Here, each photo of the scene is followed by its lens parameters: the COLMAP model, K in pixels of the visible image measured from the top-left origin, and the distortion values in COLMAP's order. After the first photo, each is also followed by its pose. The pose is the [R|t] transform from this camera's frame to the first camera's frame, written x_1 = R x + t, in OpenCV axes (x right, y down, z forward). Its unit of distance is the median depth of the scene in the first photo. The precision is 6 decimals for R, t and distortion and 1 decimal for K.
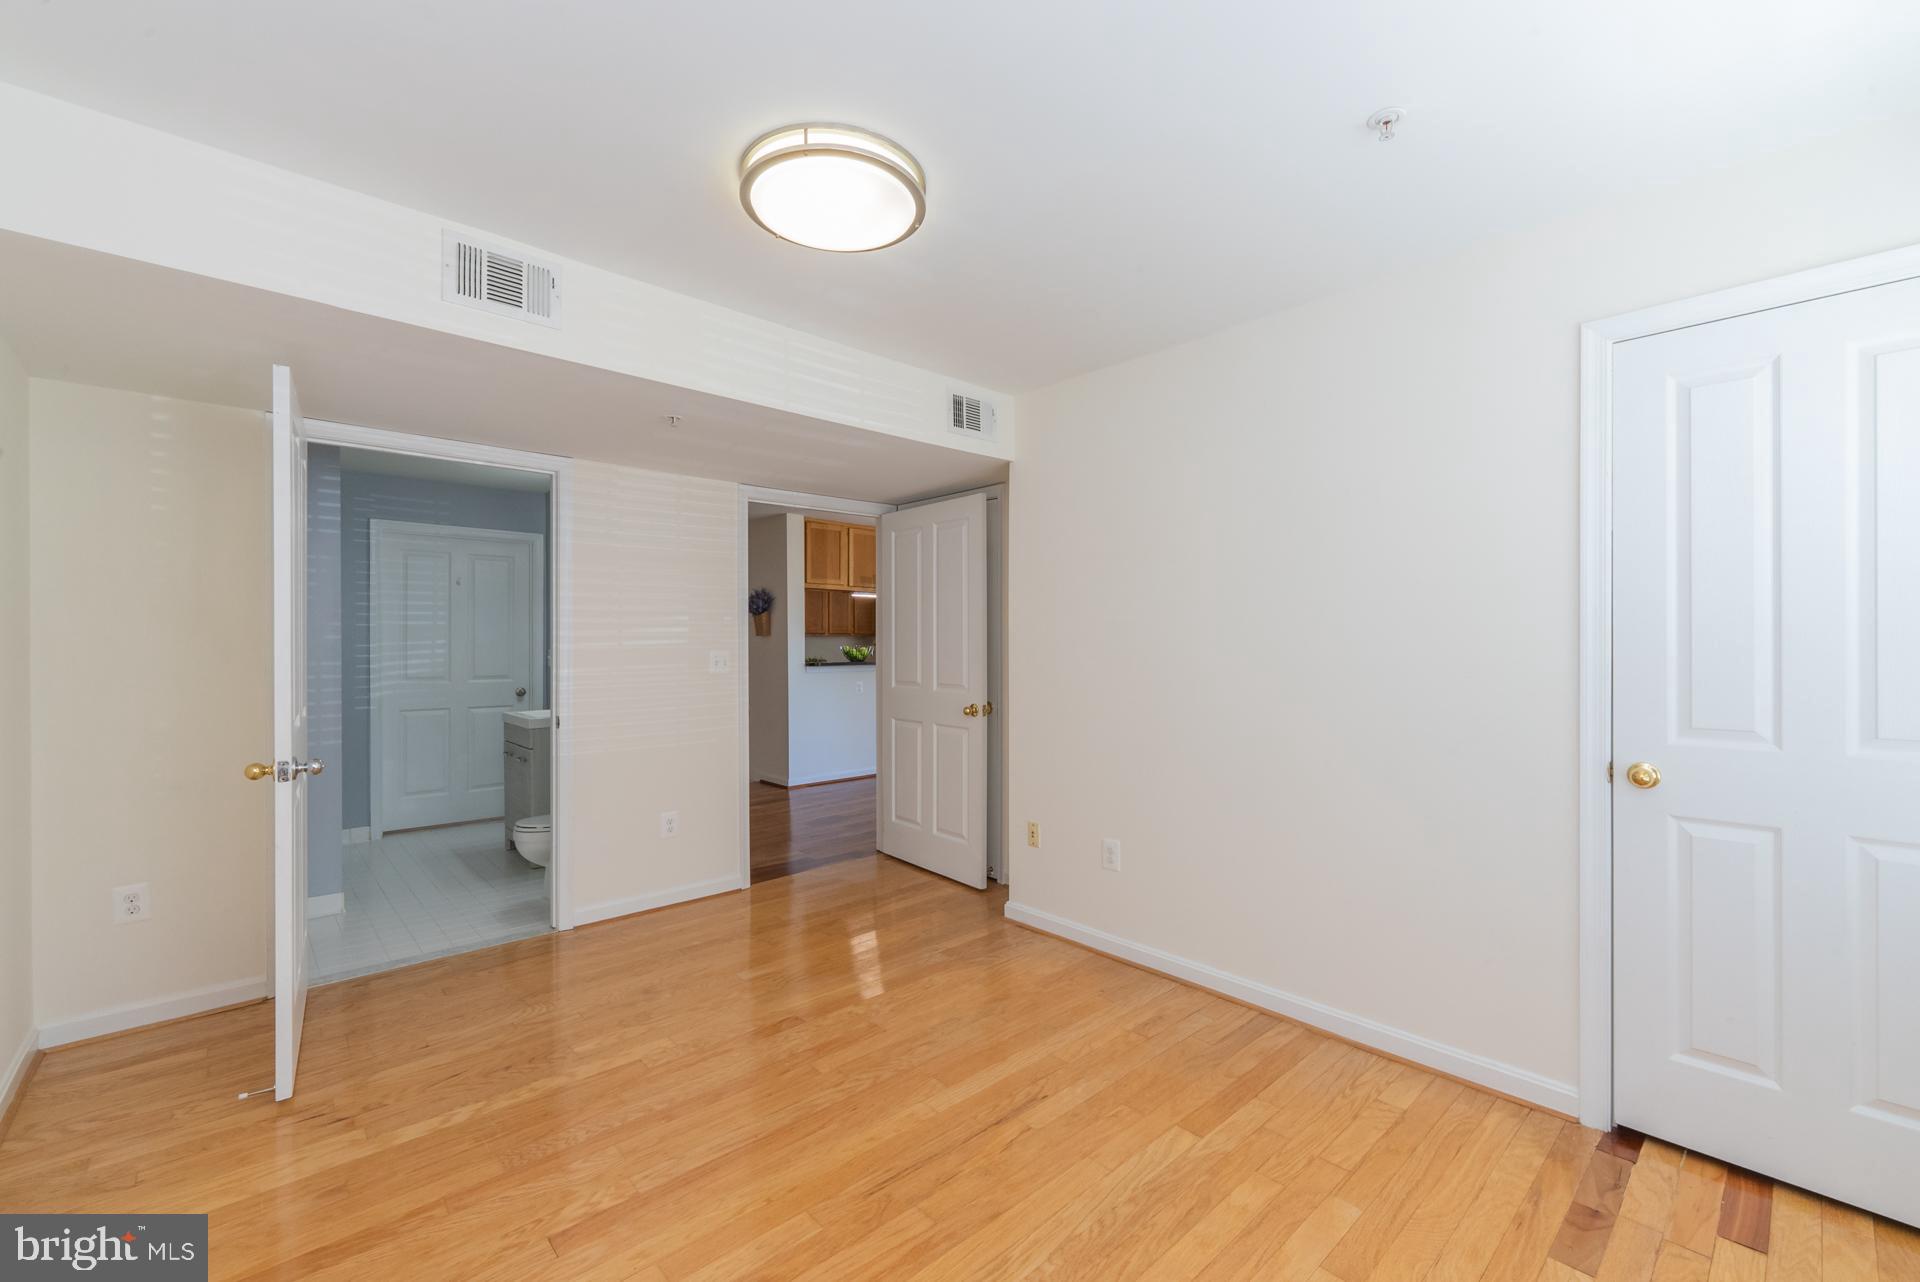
lens RADIAL K [[776.0, 0, 968.8], [0, 776.0, 648.1], [0, 0, 1]] dist [-0.002727, 0.000569]
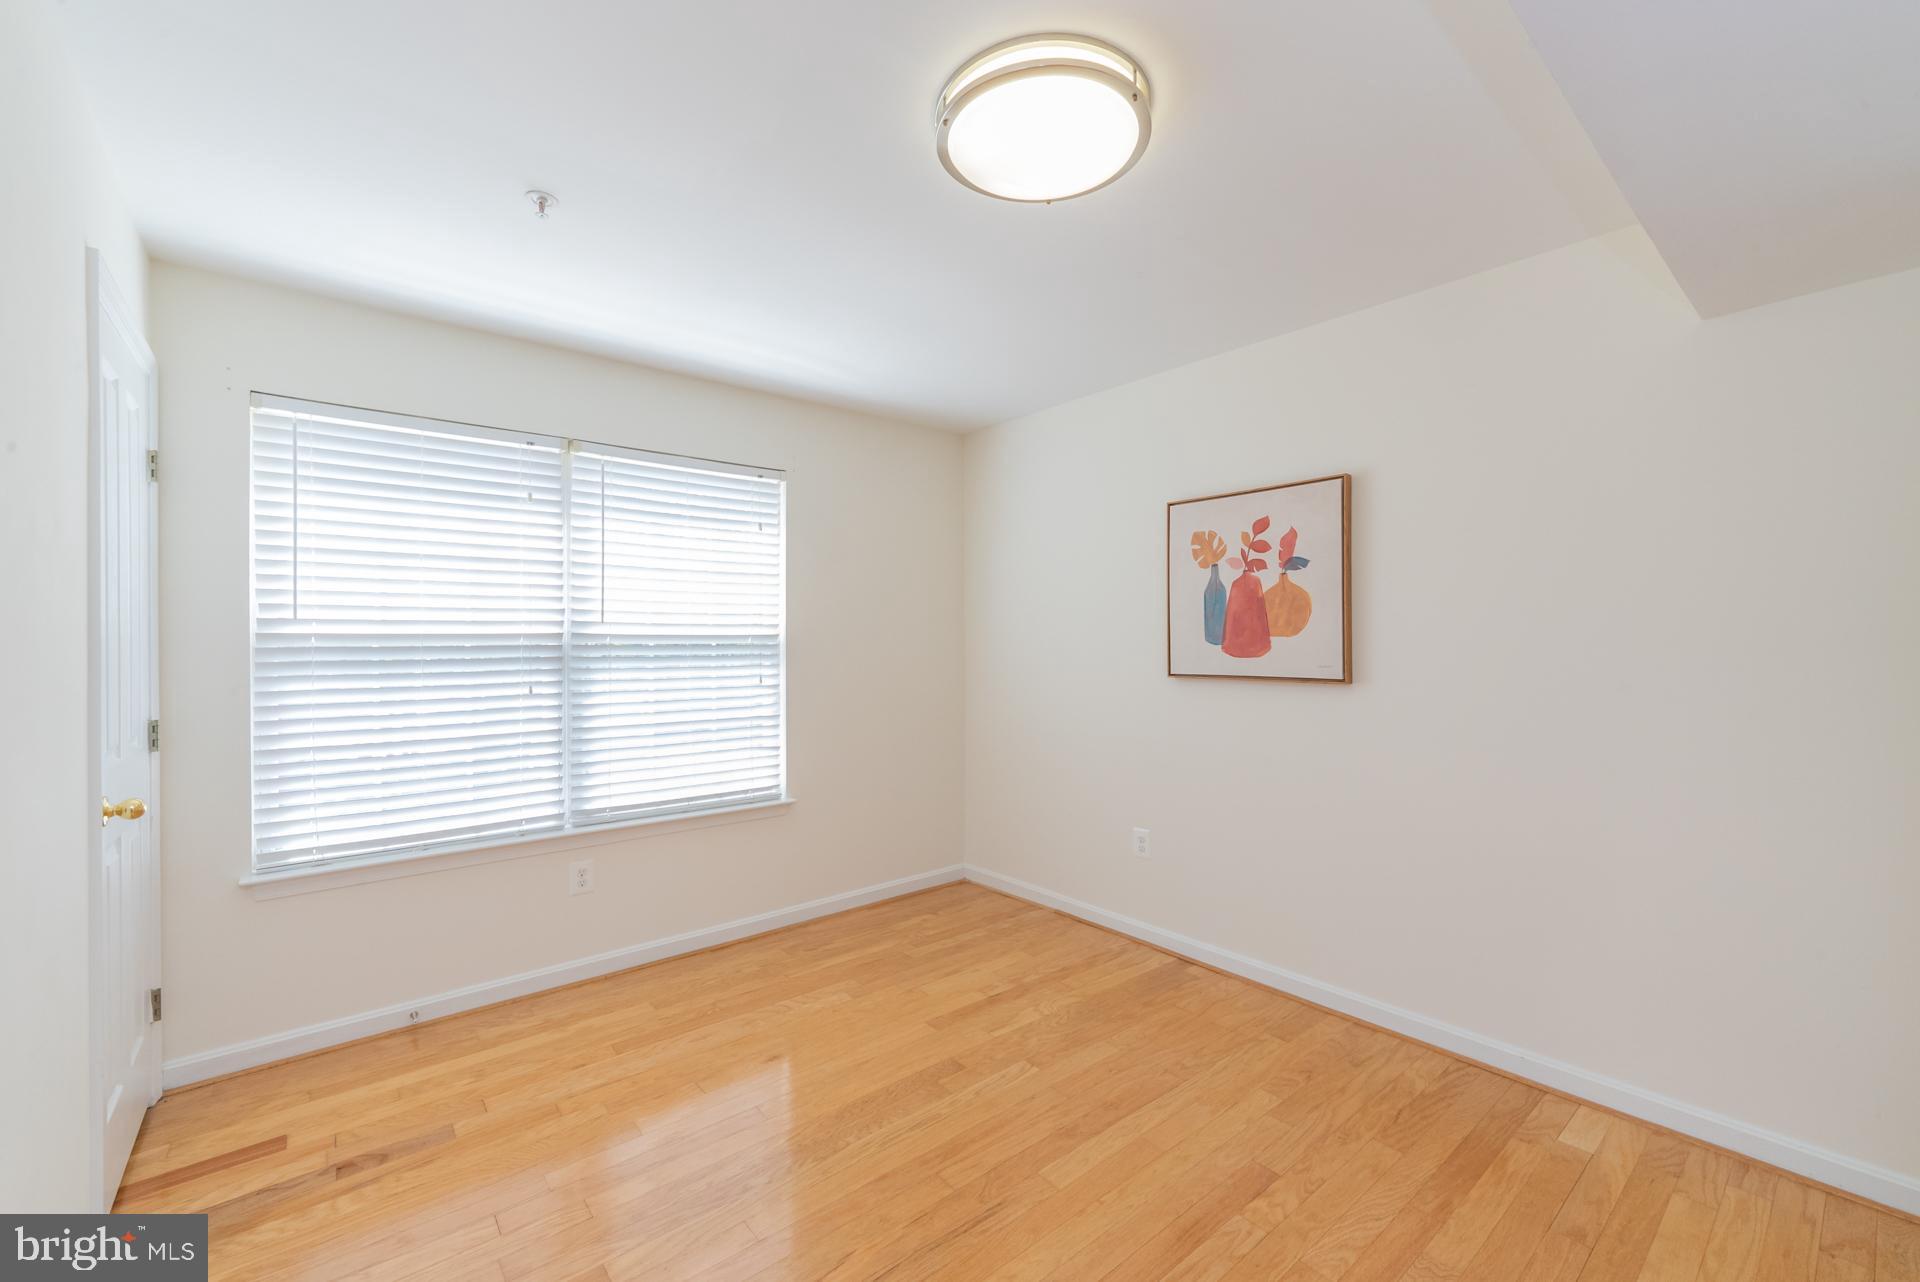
lens RADIAL K [[776.0, 0, 956.3], [0, 776.0, 641.8], [0, 0, 1]] dist [-0.002727, 0.000569]
pose [[-0.997752, 0.007182, 0.066634, -0.122511], [0.007335, 0.999971, 0.002053, -0.017398], [-0.066617, 0.002537, -0.997775, 1.714947]]
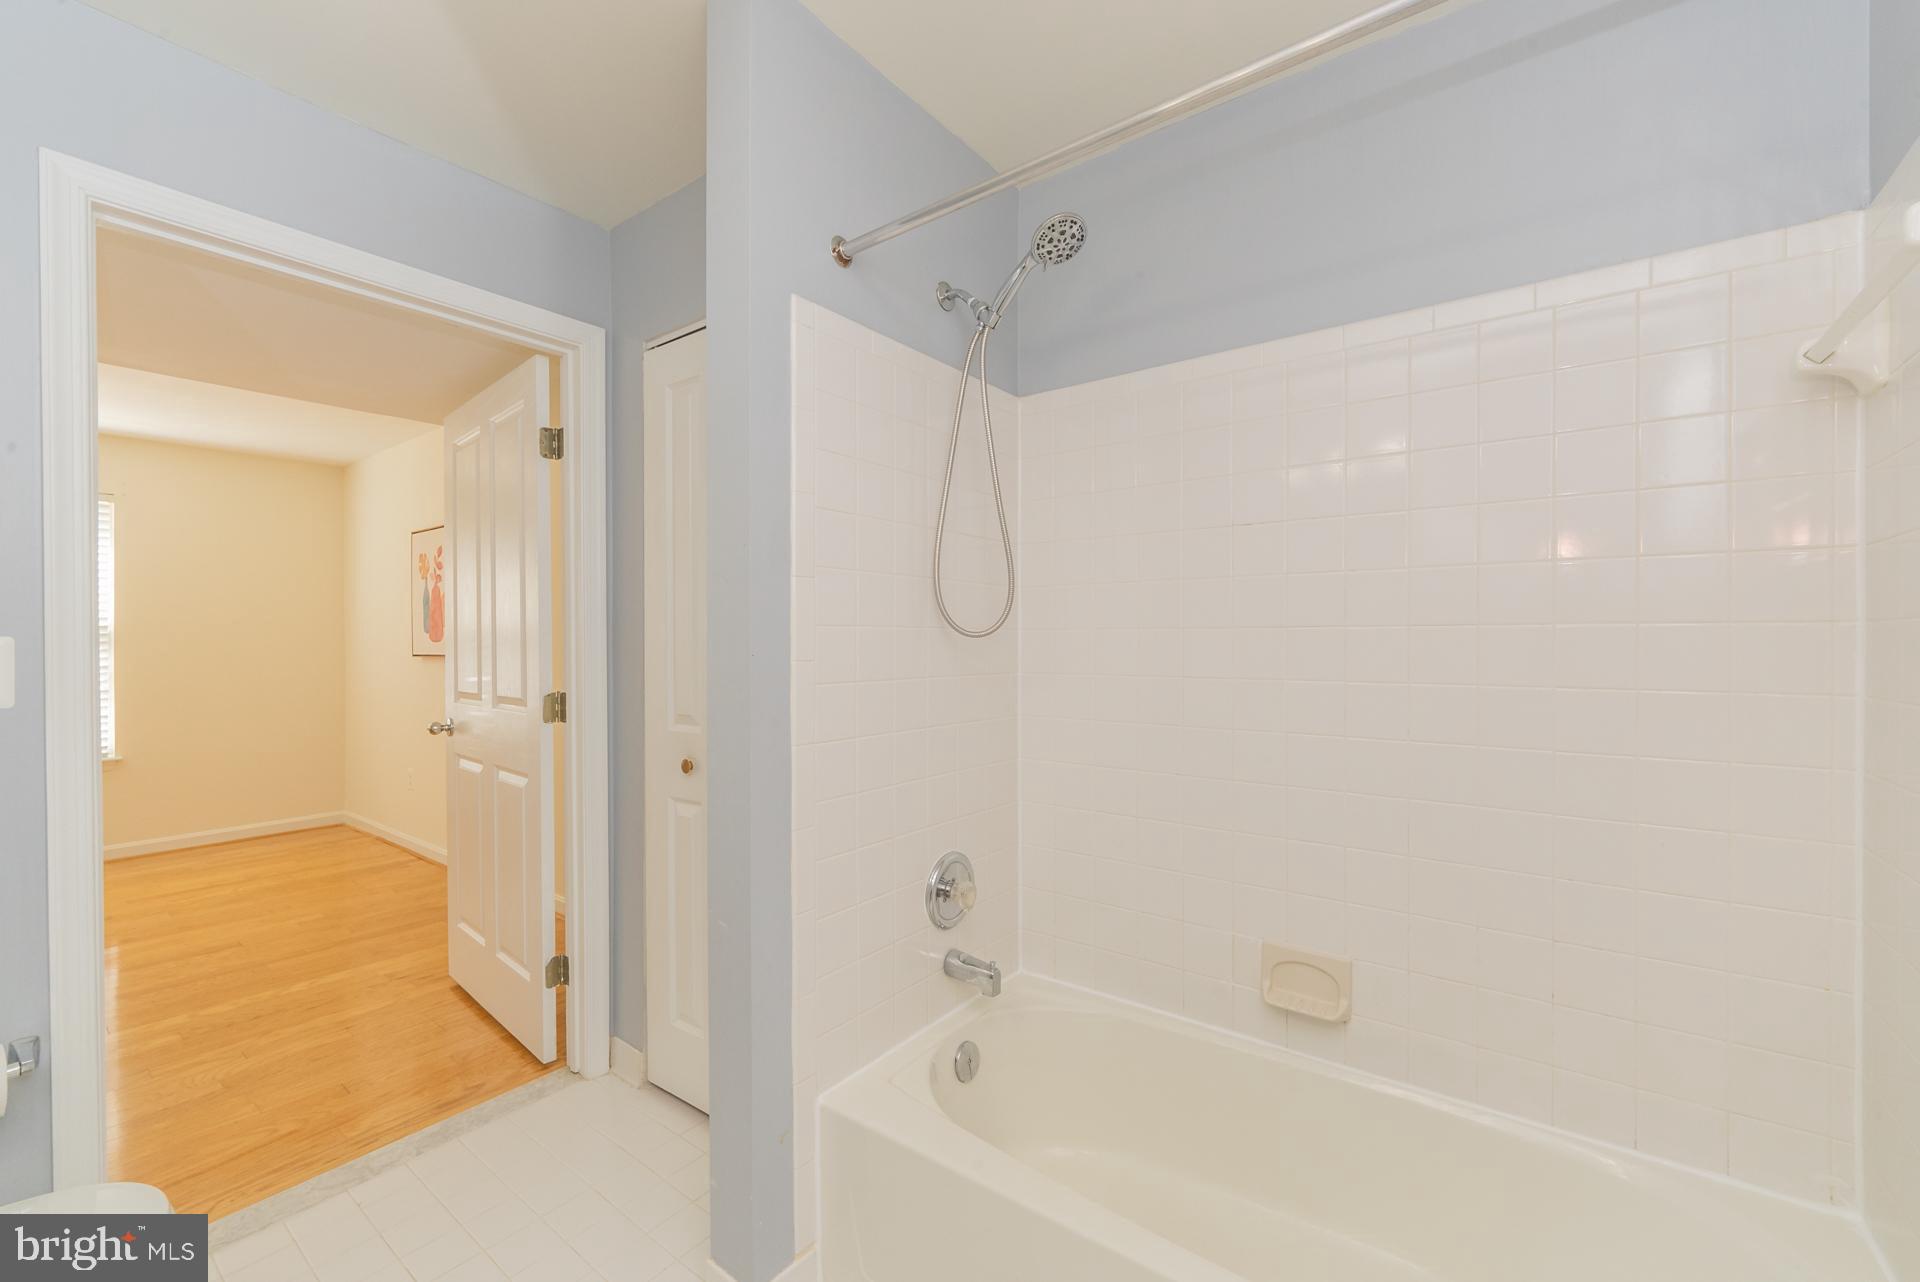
lens RADIAL K [[776.0, 0, 967.9], [0, 776.0, 639.5], [0, 0, 1]] dist [-0.002727, 0.000569]
pose [[-0.984845, 0.000656, -0.173437, -1.558603], [0.000898, 0.999999, -0.001316, 0.015129], [0.173435, -0.001452, -0.984844, 2.517295]]
